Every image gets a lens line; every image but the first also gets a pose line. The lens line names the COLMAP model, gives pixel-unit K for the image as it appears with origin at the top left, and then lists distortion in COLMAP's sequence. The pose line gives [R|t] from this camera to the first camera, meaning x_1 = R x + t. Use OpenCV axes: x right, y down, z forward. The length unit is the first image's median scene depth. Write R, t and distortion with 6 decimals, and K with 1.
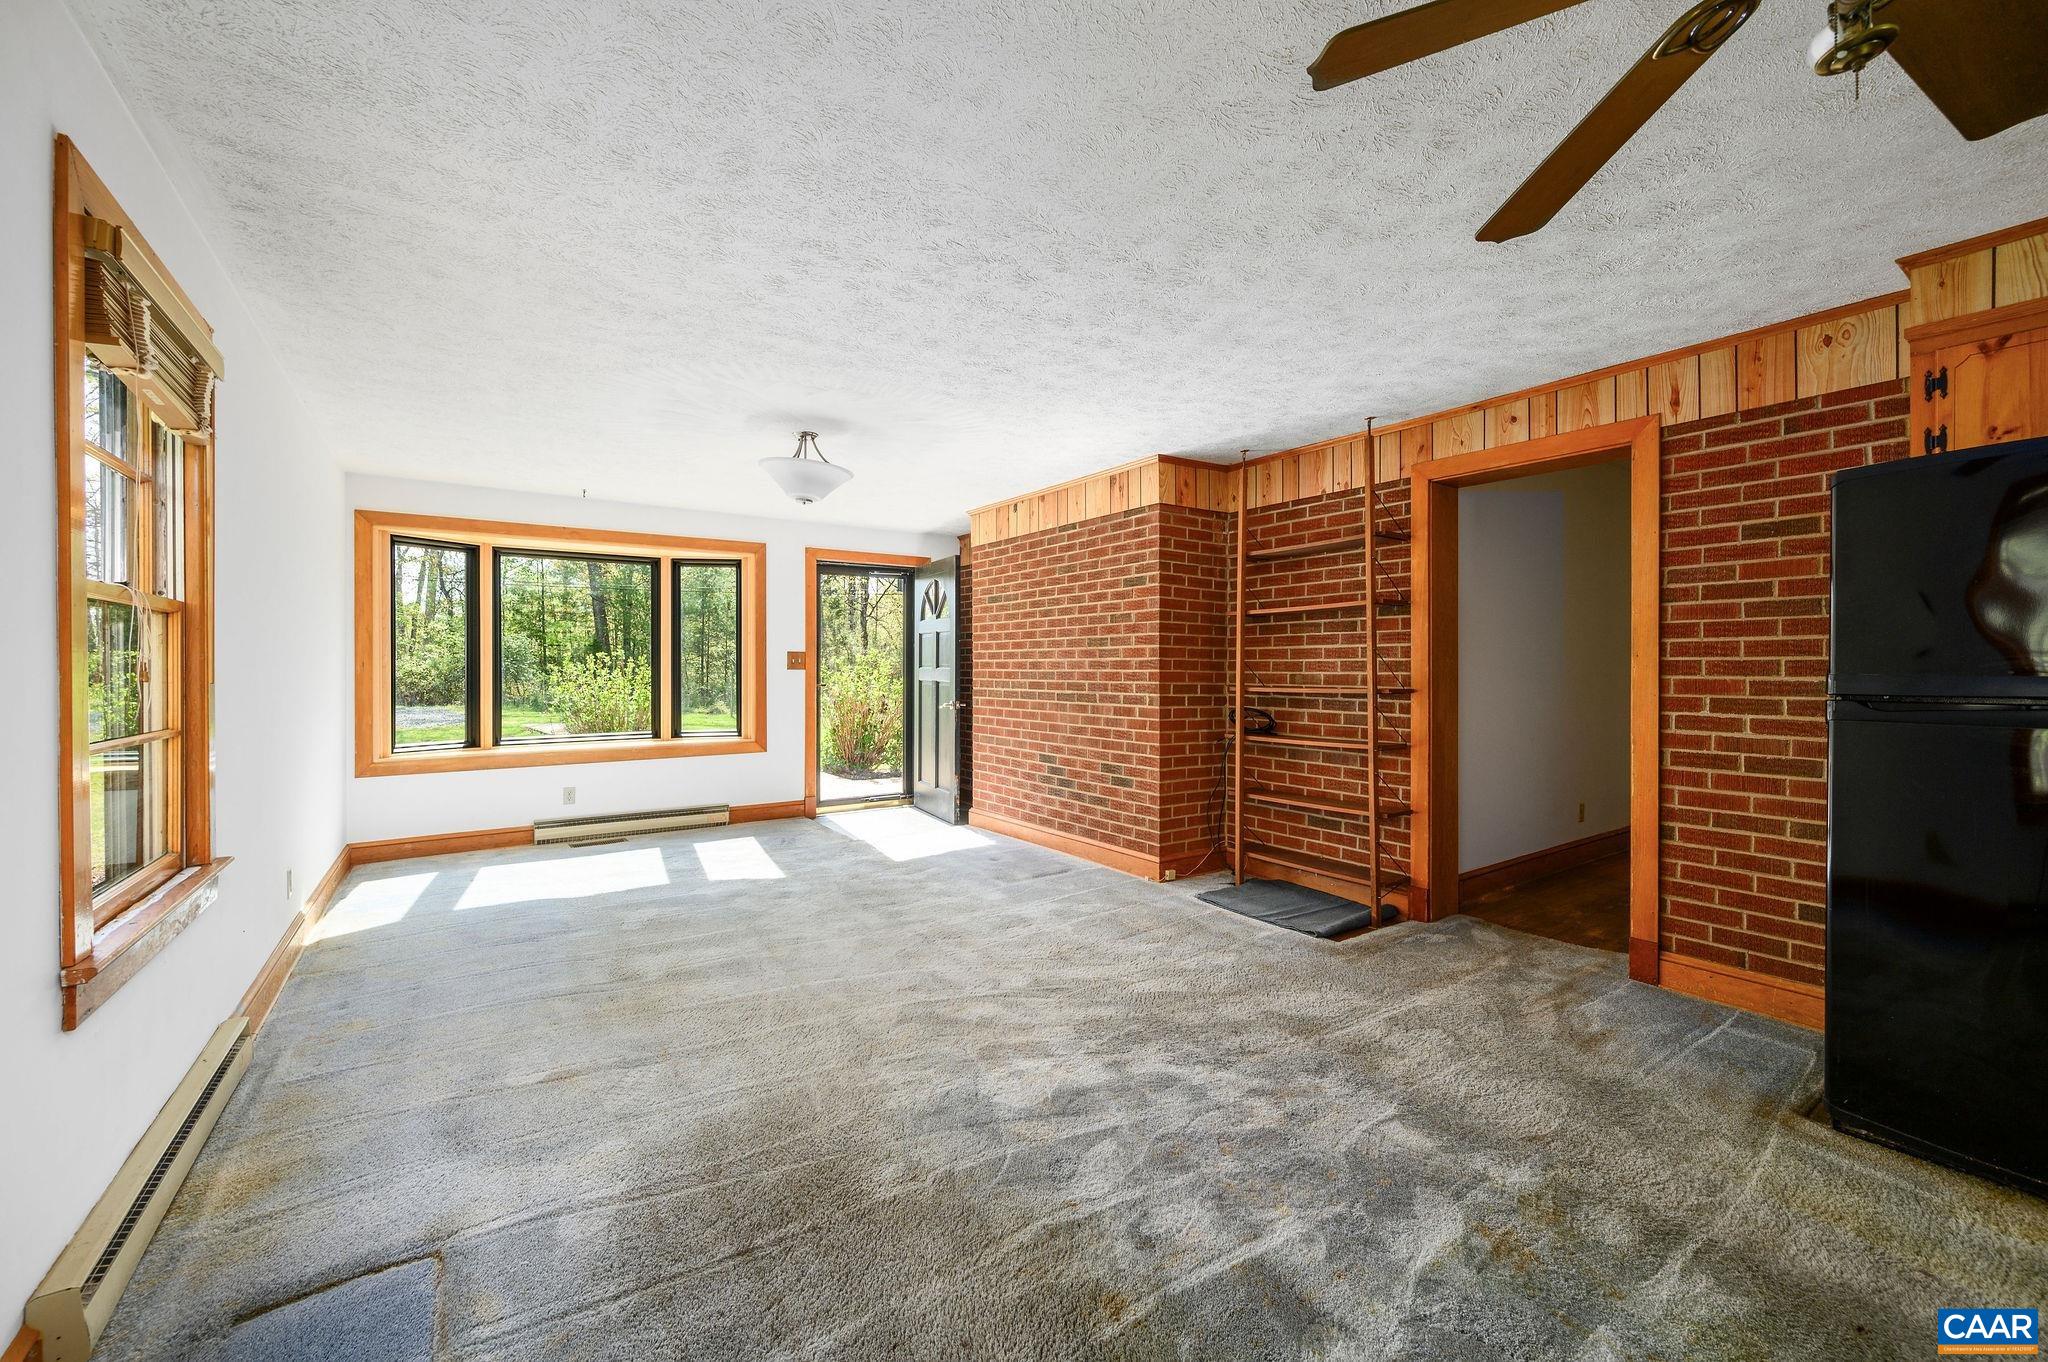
lens RADIAL K [[805.5, 0, 1024.9], [0, 805.5, 670.5], [0, 0, 1]] dist [-0.002594, 0.000521]
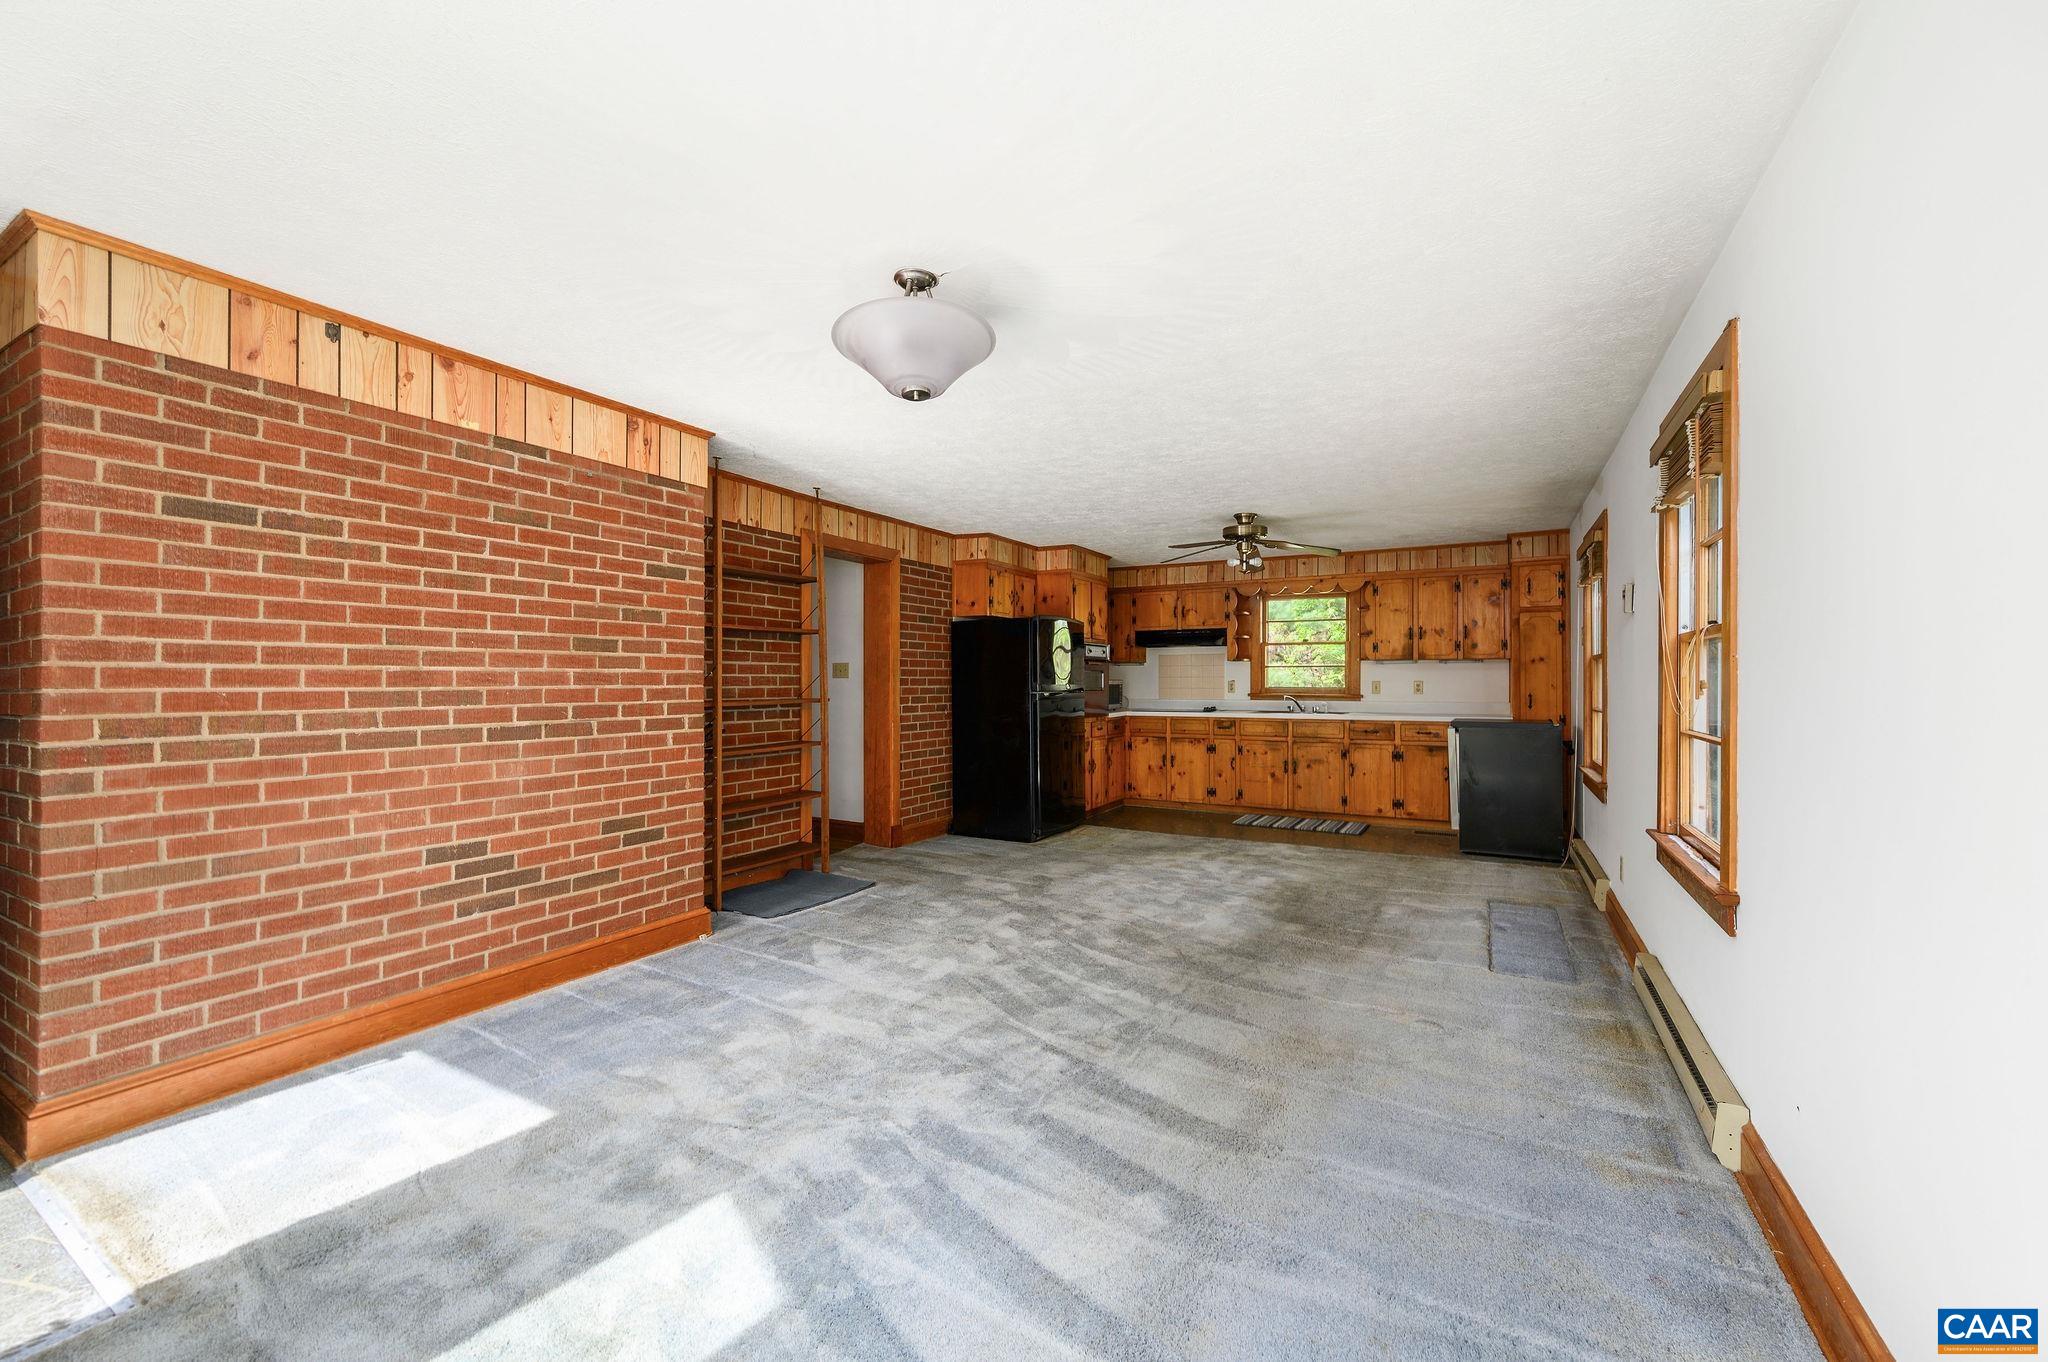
lens RADIAL K [[805.5, 0, 1025.3], [0, 805.5, 682.7], [0, 0, 1]] dist [-0.002594, 0.000521]
pose [[-0.428440, -0.004870, 0.903557, -0.714910], [-0.000172, 0.999986, 0.005309, -0.007530], [-0.903570, 0.002119, -0.428434, 1.019012]]
